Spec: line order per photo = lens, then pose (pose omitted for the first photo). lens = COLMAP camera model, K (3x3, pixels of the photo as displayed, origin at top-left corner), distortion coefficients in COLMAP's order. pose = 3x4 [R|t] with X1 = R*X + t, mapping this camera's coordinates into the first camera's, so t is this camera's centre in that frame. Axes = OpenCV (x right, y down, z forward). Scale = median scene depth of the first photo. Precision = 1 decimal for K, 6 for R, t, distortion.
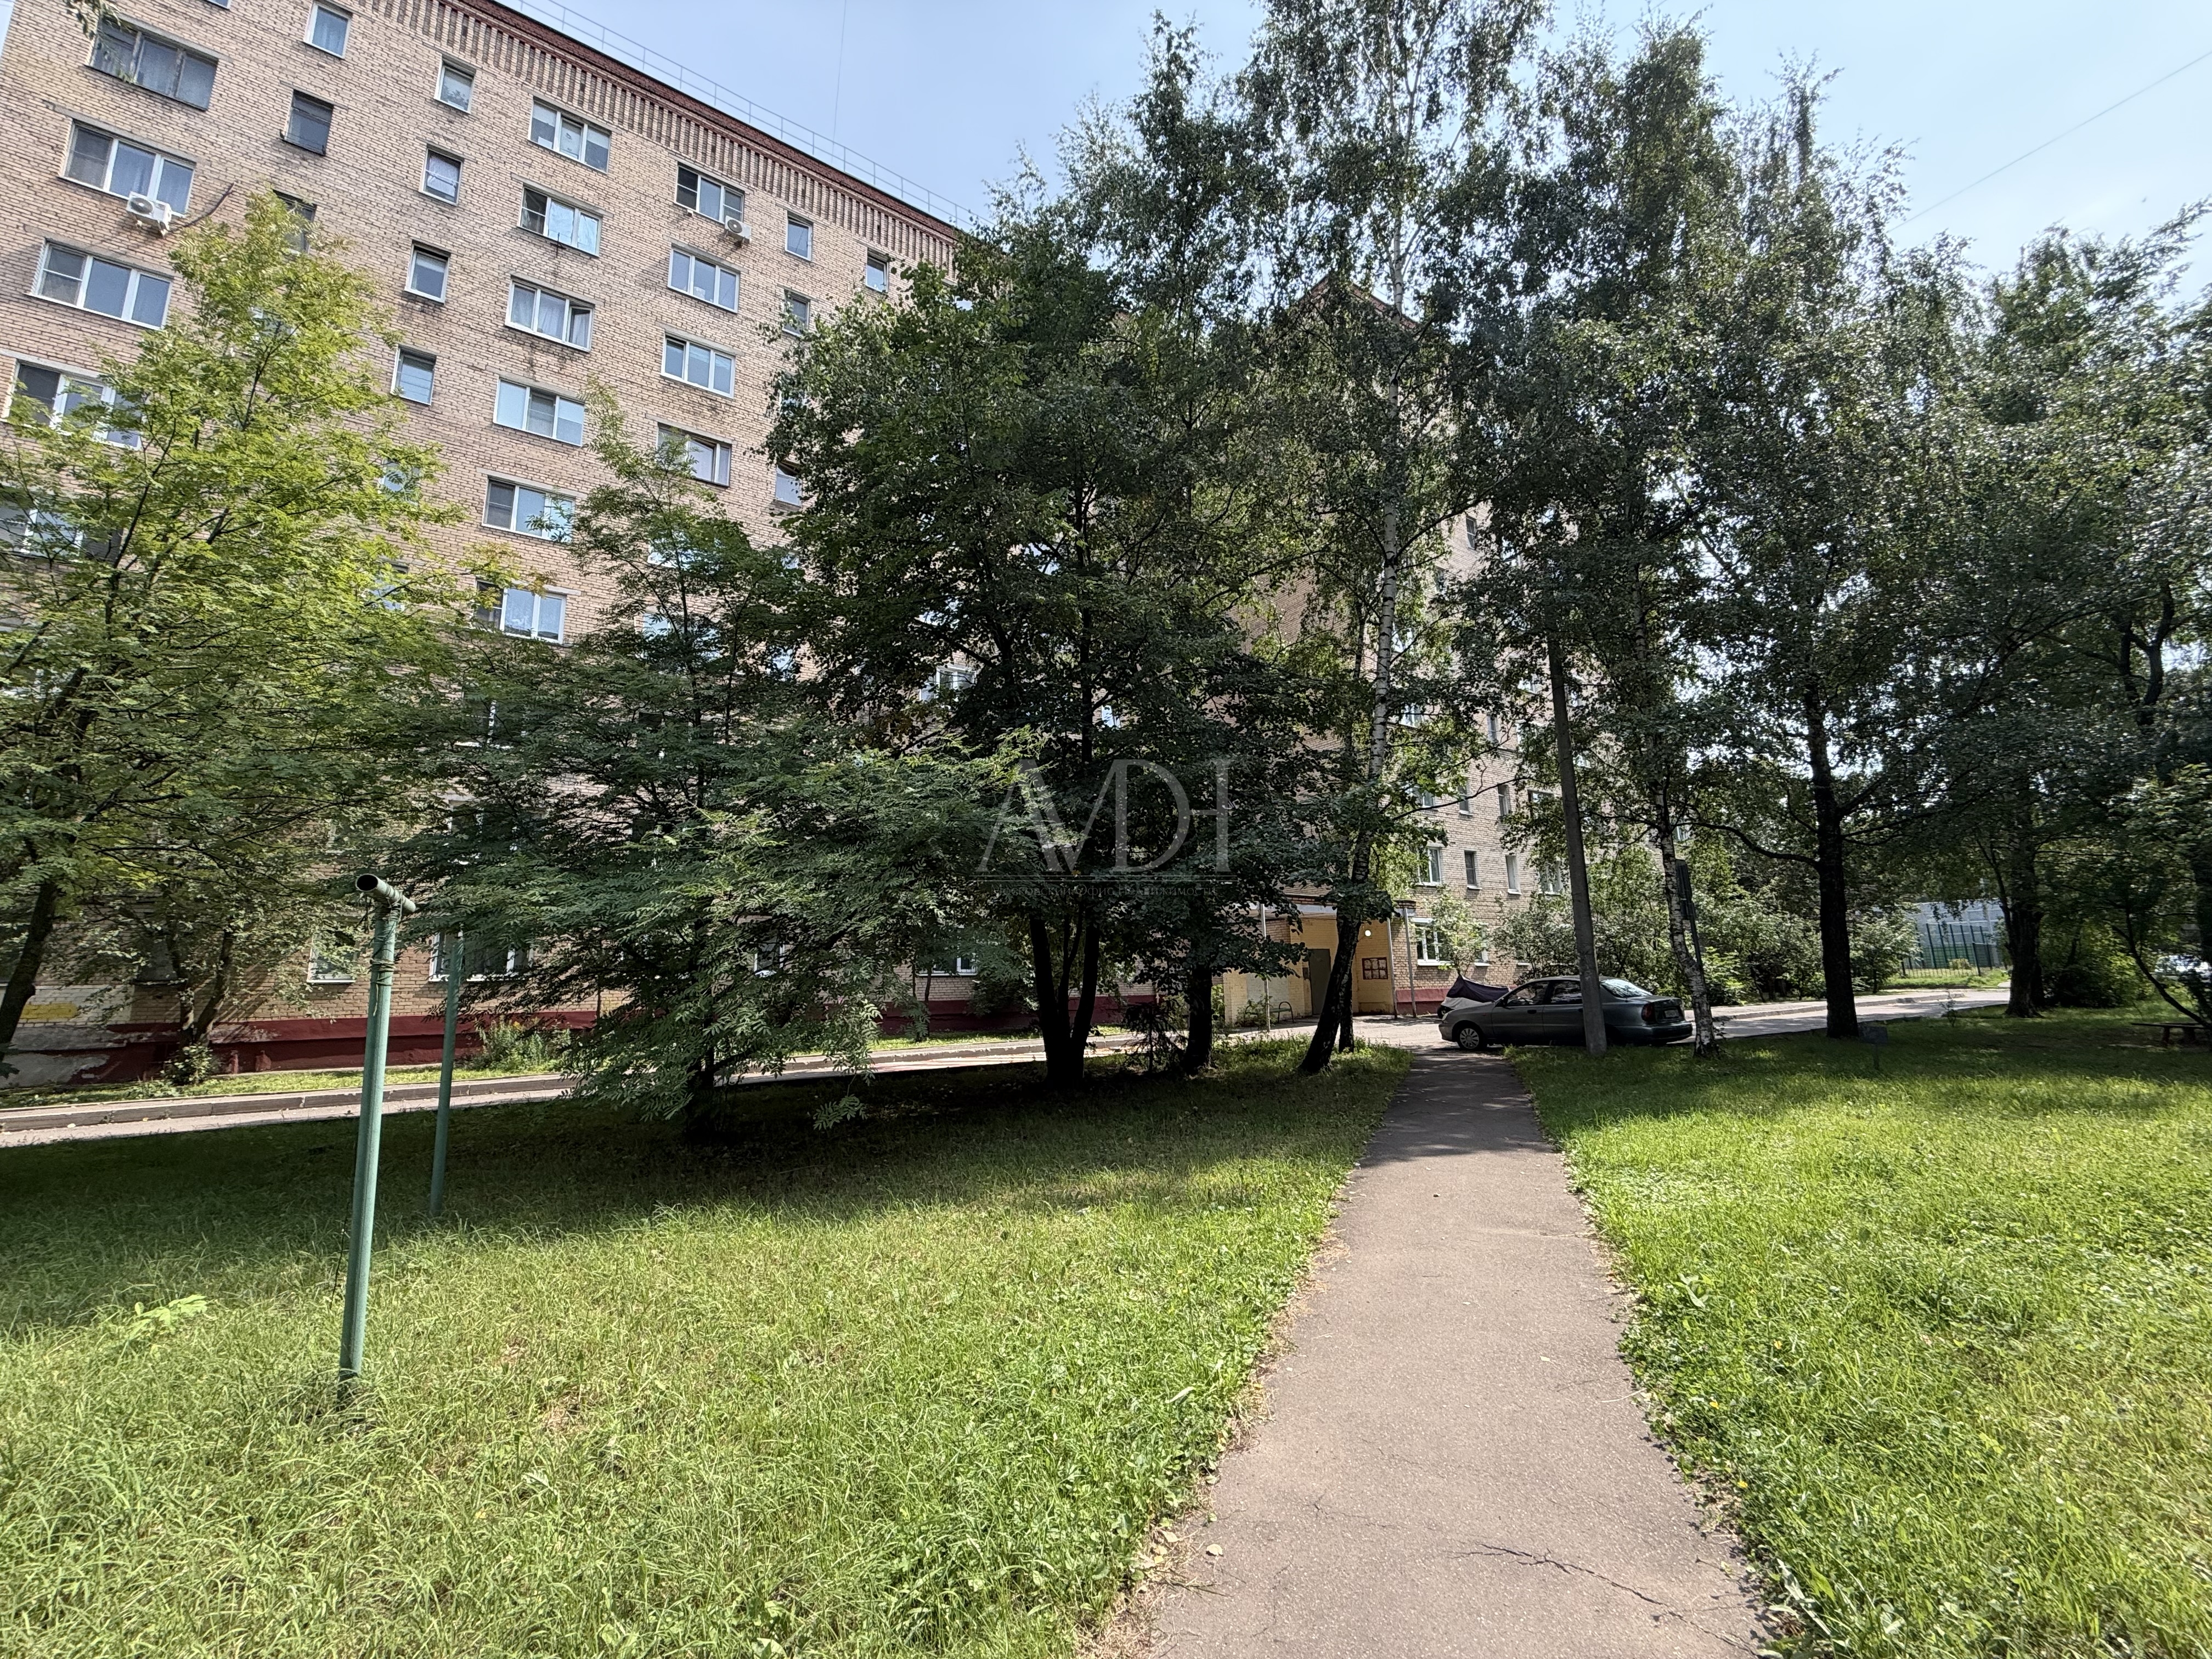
lens RADIAL K [[884.2, 0, 1105.6], [0, 884.2, 827.8], [0, 0, 1]] dist [0.003983, -0.001477]
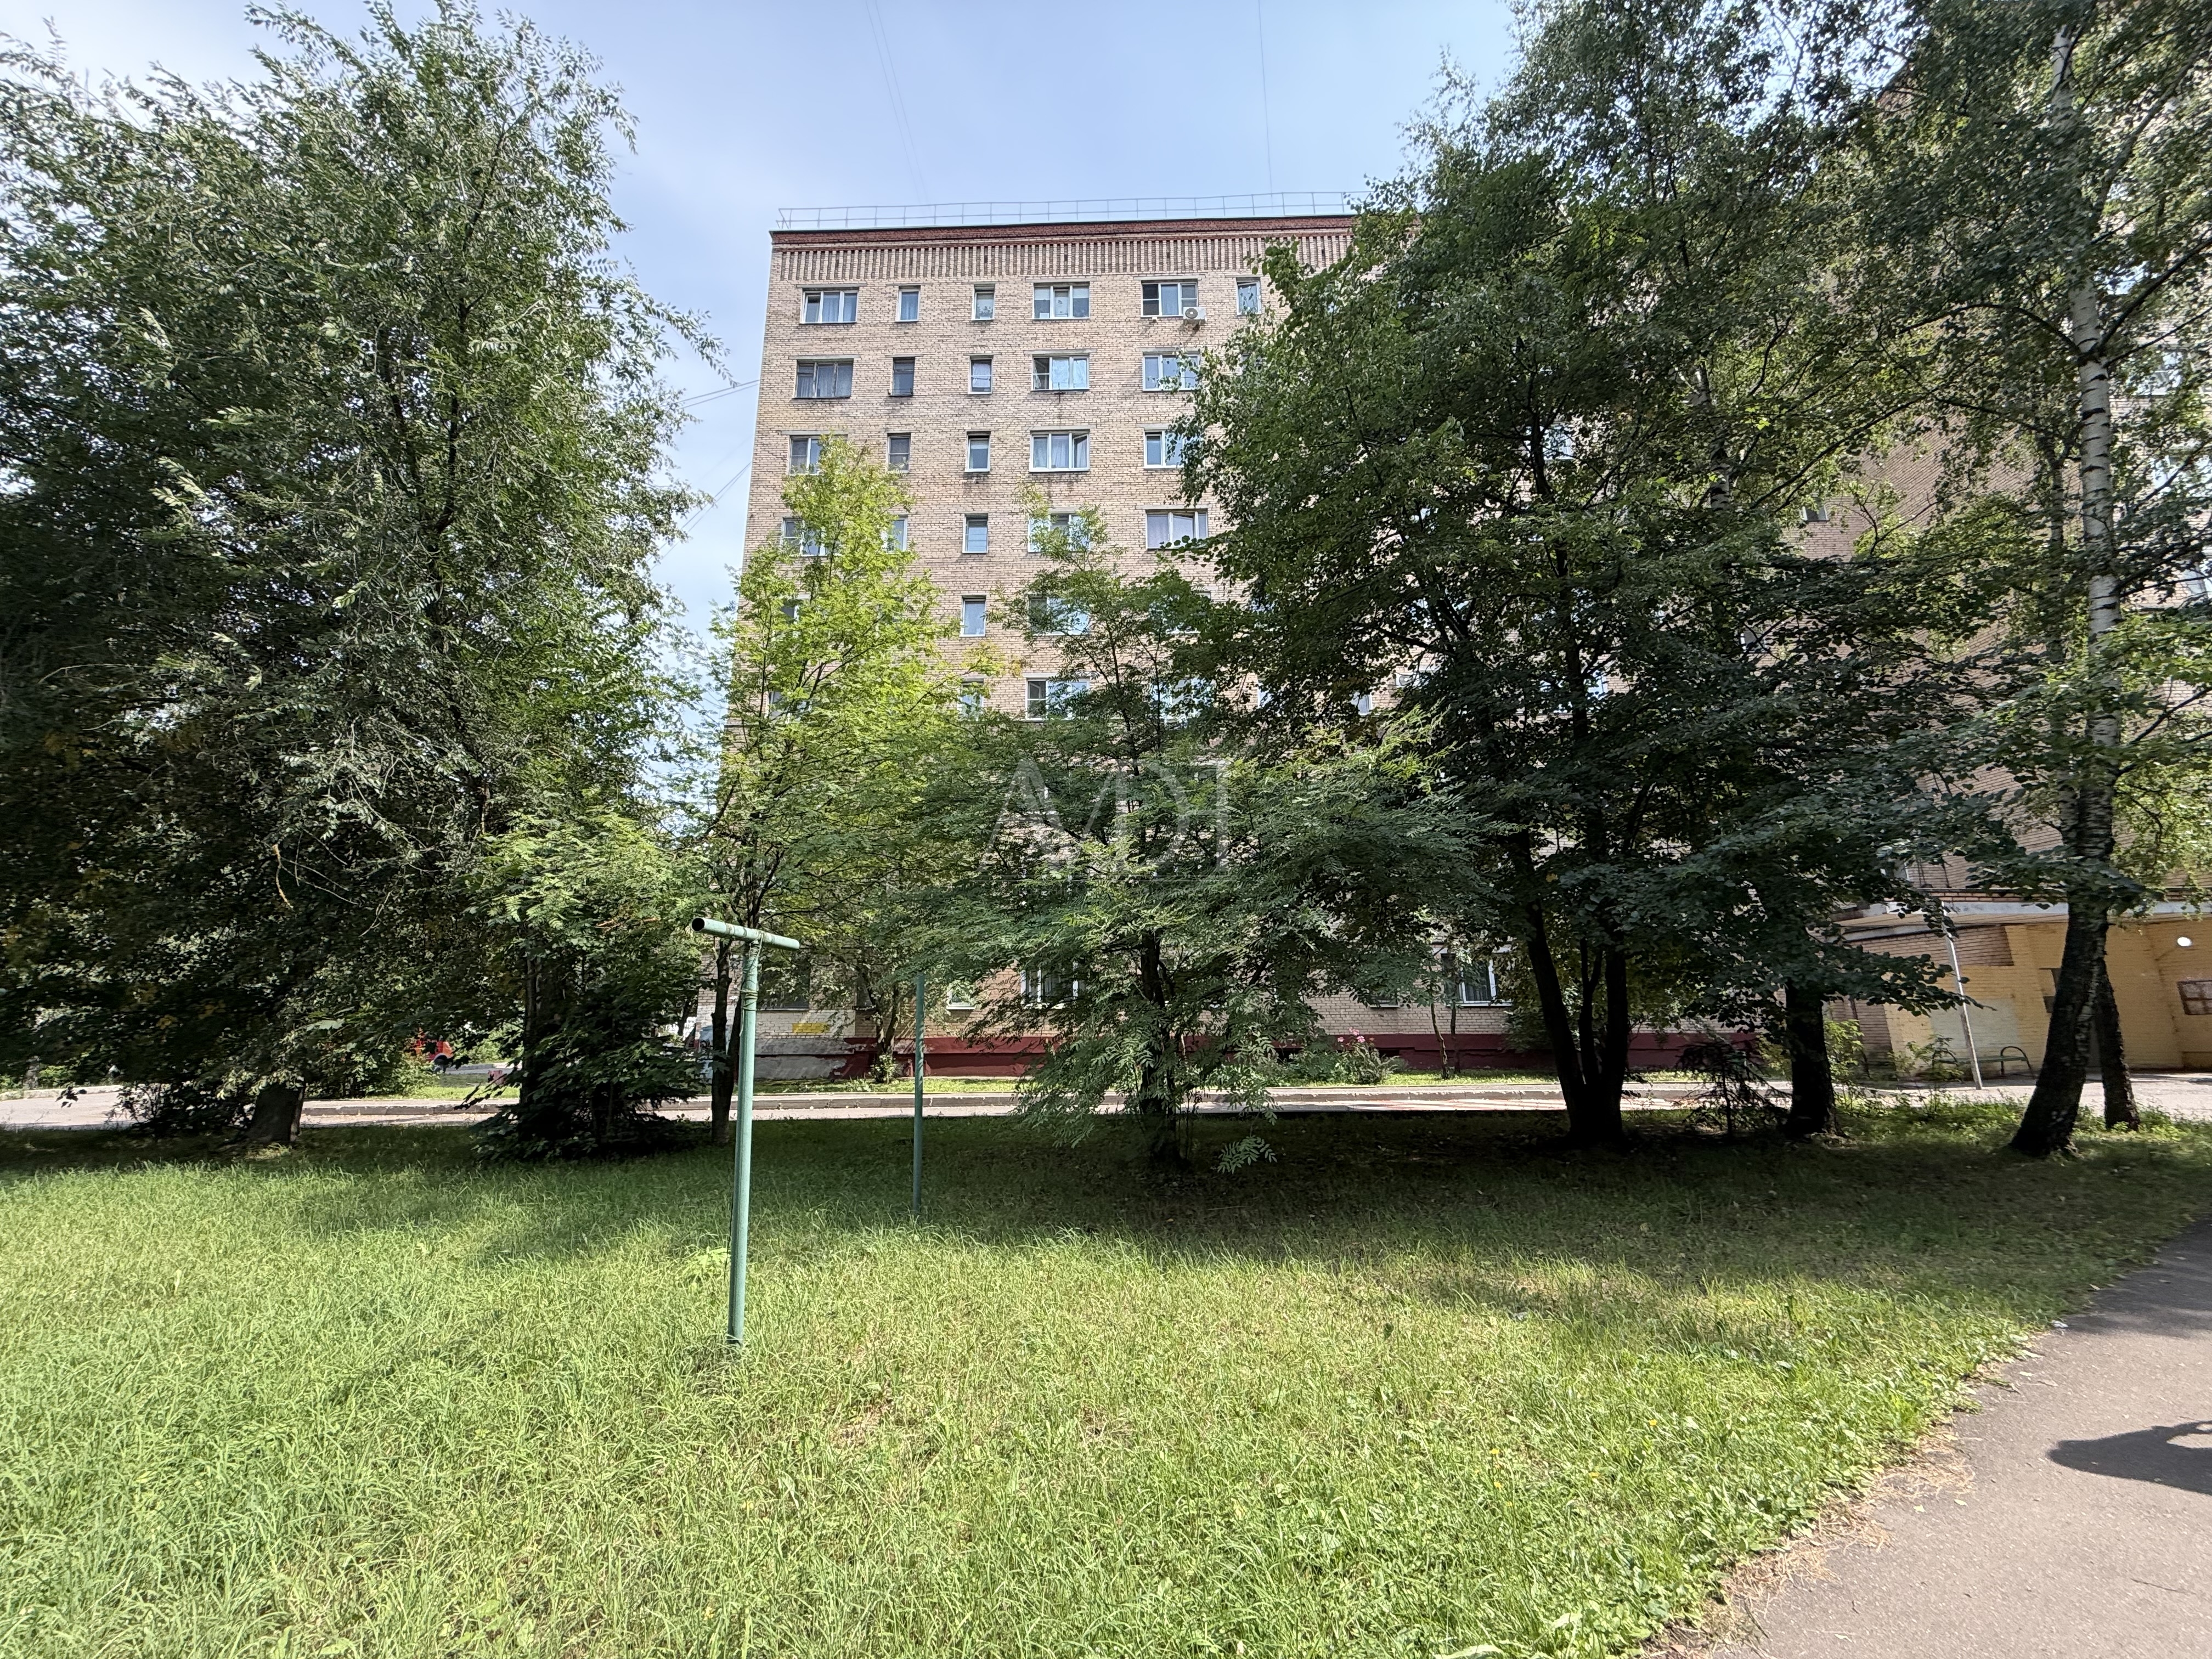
lens RADIAL K [[884.2, 0, 1109.0], [0, 884.2, 825.4], [0, 0, 1]] dist [0.003983, -0.001477]
pose [[0.815234, -0.112808, -0.568038, 0.071980], [0.092652, 0.993617, -0.064352, 0.012656], [0.571672, -0.000168, 0.820482, 0.073731]]
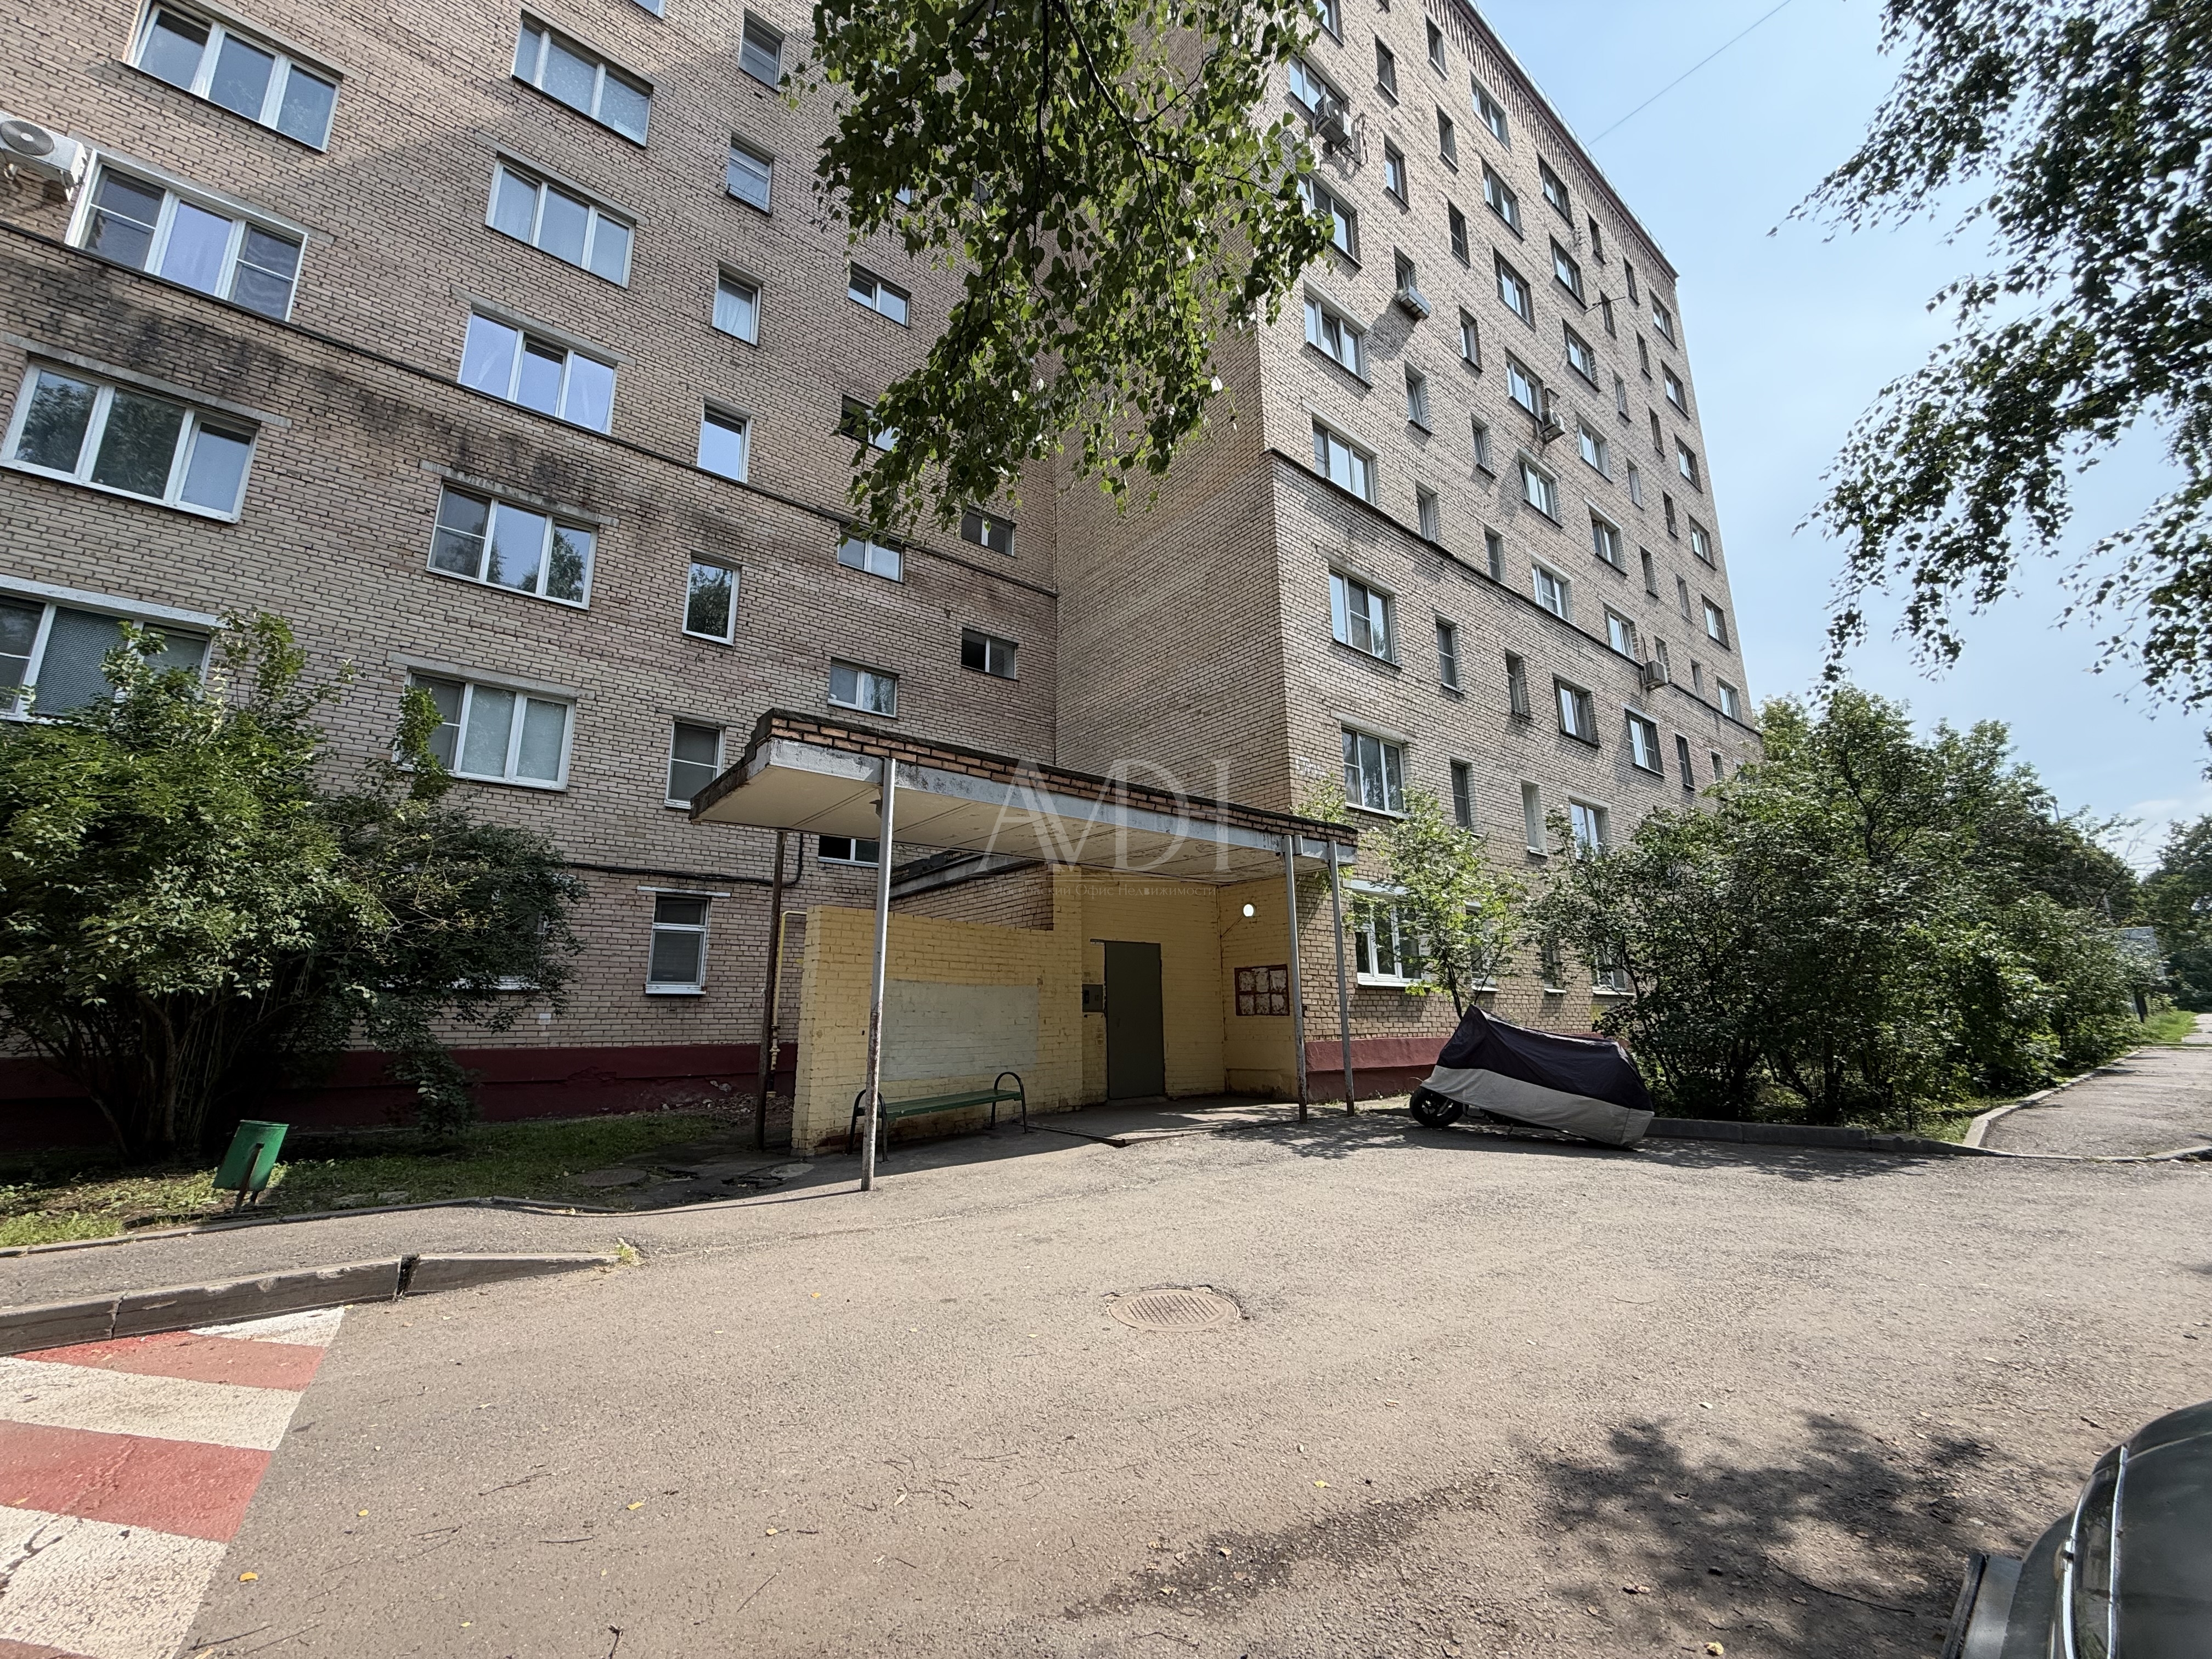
lens RADIAL K [[884.2, 0, 1094.3], [0, 884.2, 829.3], [0, 0, 1]] dist [0.003983, -0.001477]
pose [[0.997283, 0.033175, 0.065769, 0.232067], [-0.030589, 0.998734, -0.039943, 0.121041], [-0.067011, 0.037822, 0.997035, 0.690023]]
